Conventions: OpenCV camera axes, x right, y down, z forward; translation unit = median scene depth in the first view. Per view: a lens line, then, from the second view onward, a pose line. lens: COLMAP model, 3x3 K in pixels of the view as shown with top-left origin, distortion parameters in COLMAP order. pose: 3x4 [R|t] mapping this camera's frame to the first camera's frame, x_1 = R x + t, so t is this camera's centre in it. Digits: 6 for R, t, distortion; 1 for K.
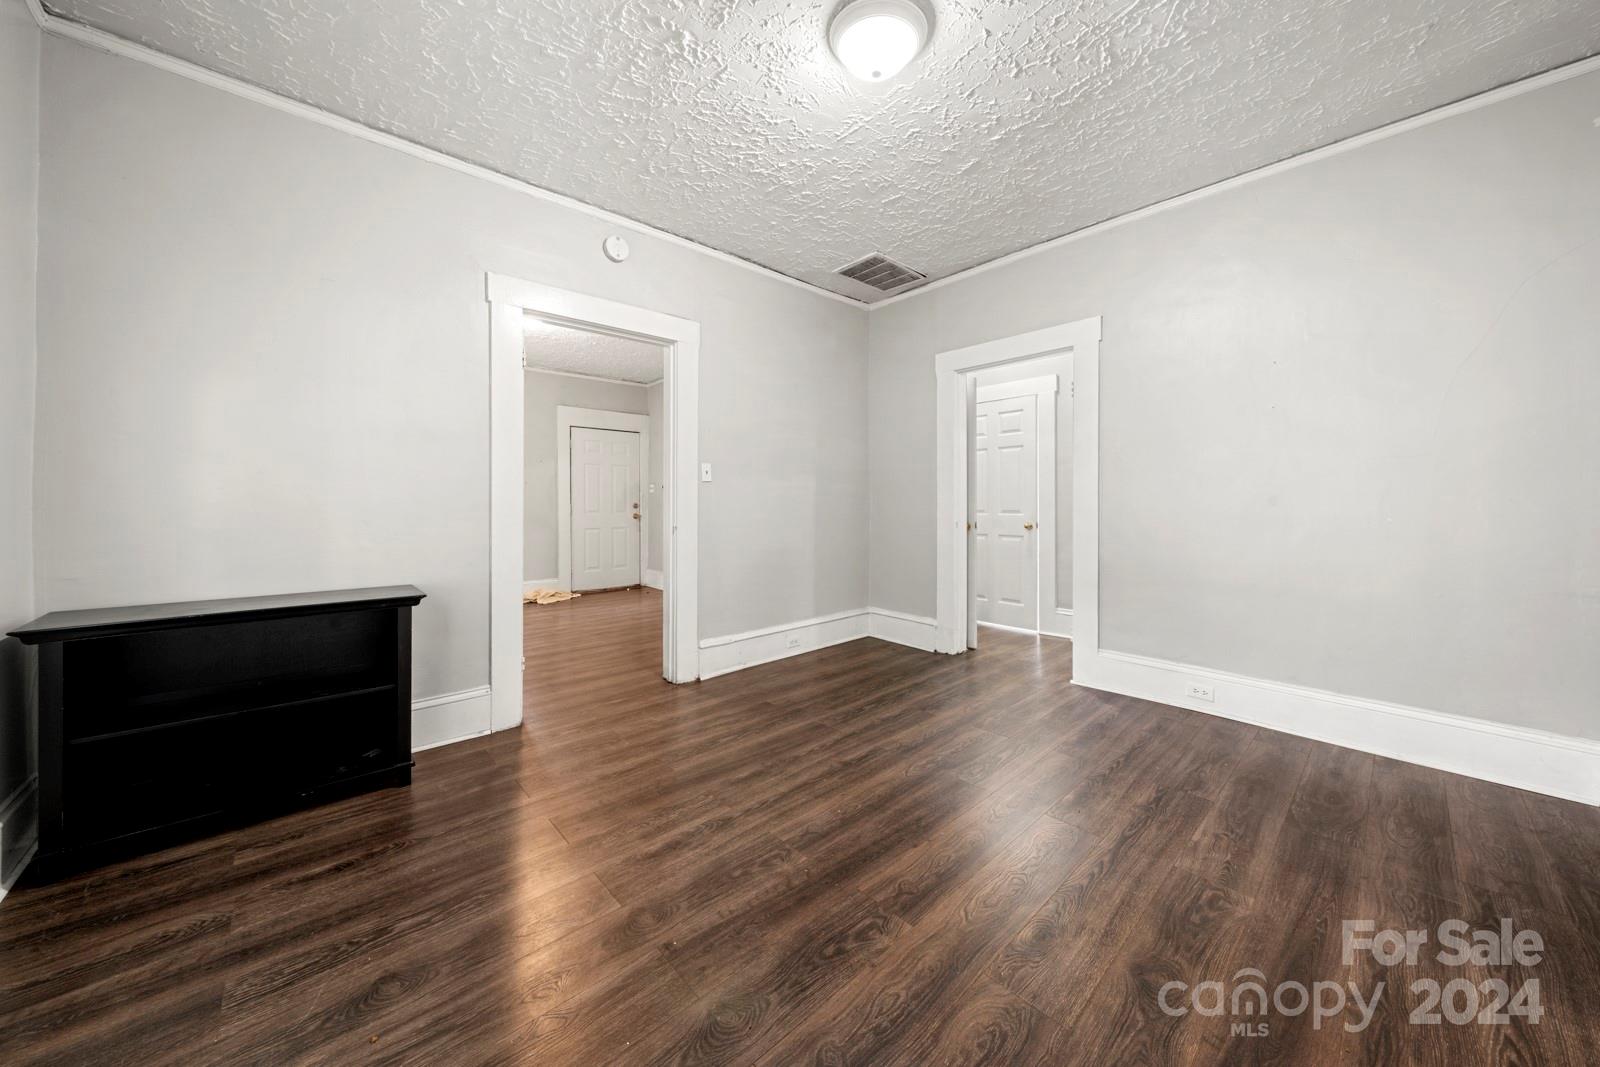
lens RADIAL K [[553.3, 0, 811.2], [0, 553.3, 508.4], [0, 0, 1]] dist [0.000823, -0.000486]
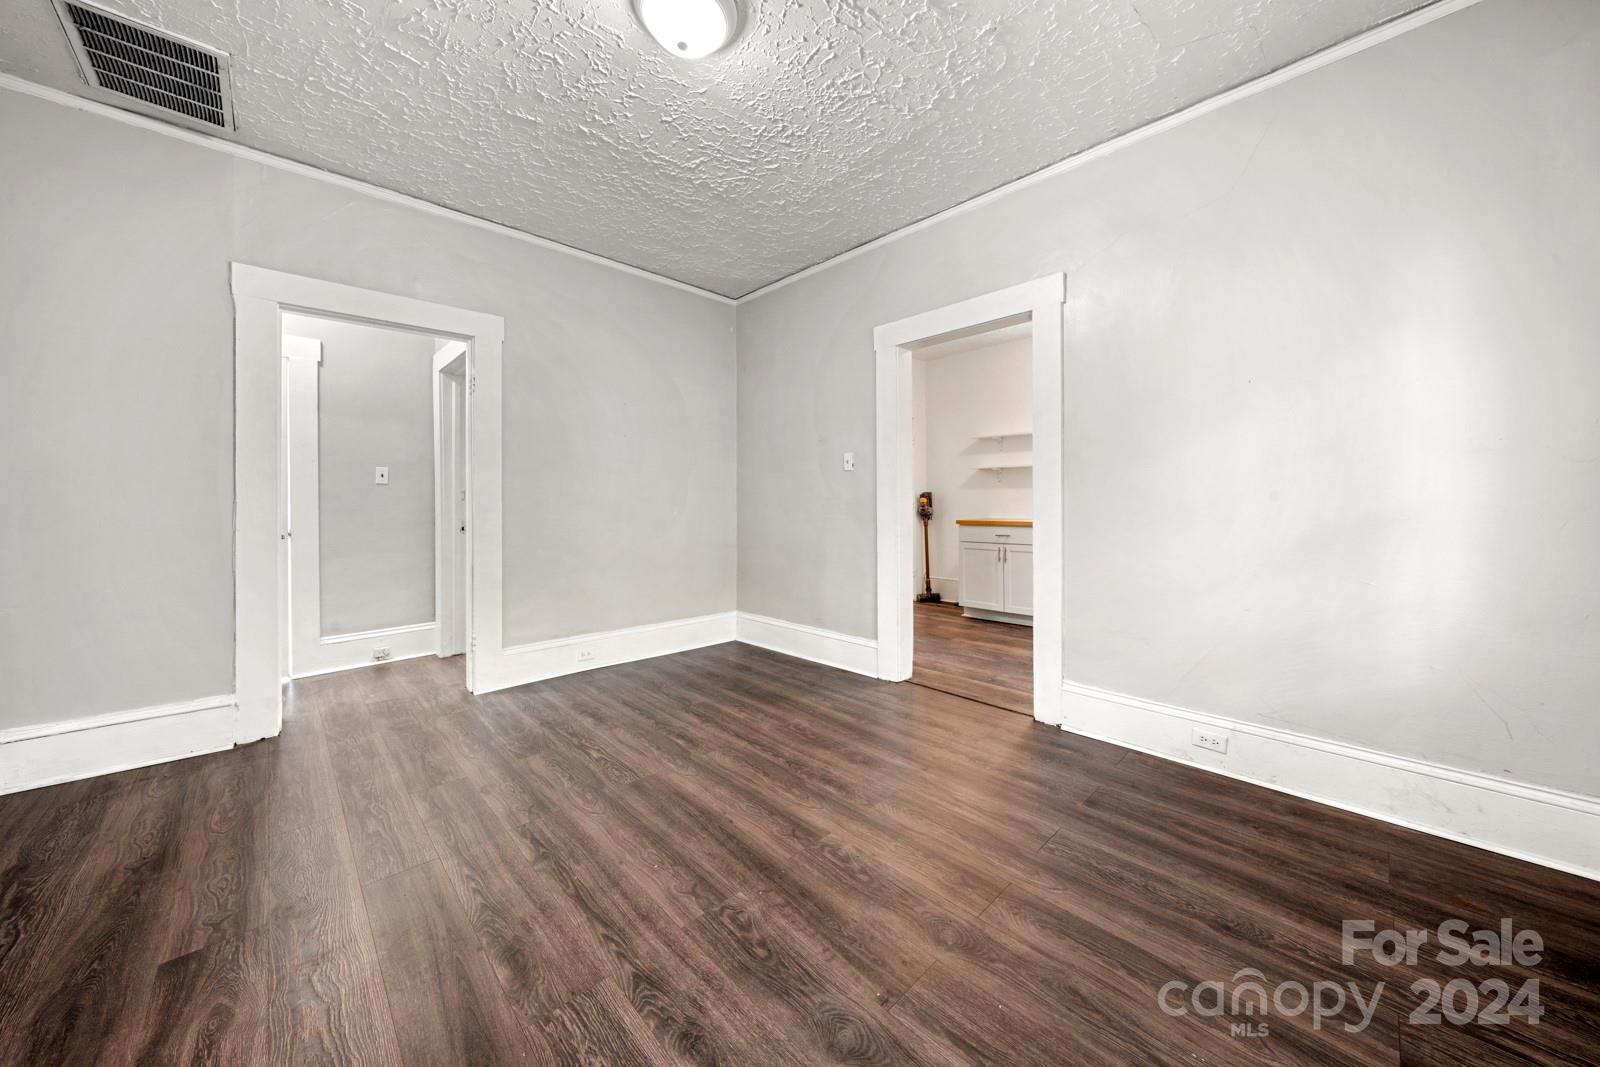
lens RADIAL K [[553.3, 0, 782.2], [0, 553.3, 508.9], [0, 0, 1]] dist [0.000823, -0.000486]
pose [[0.003361, -0.009044, 0.999953, -0.729348], [0.012730, 0.999878, 0.009000, -0.003726], [-0.999913, 0.012699, 0.003475, 0.736658]]
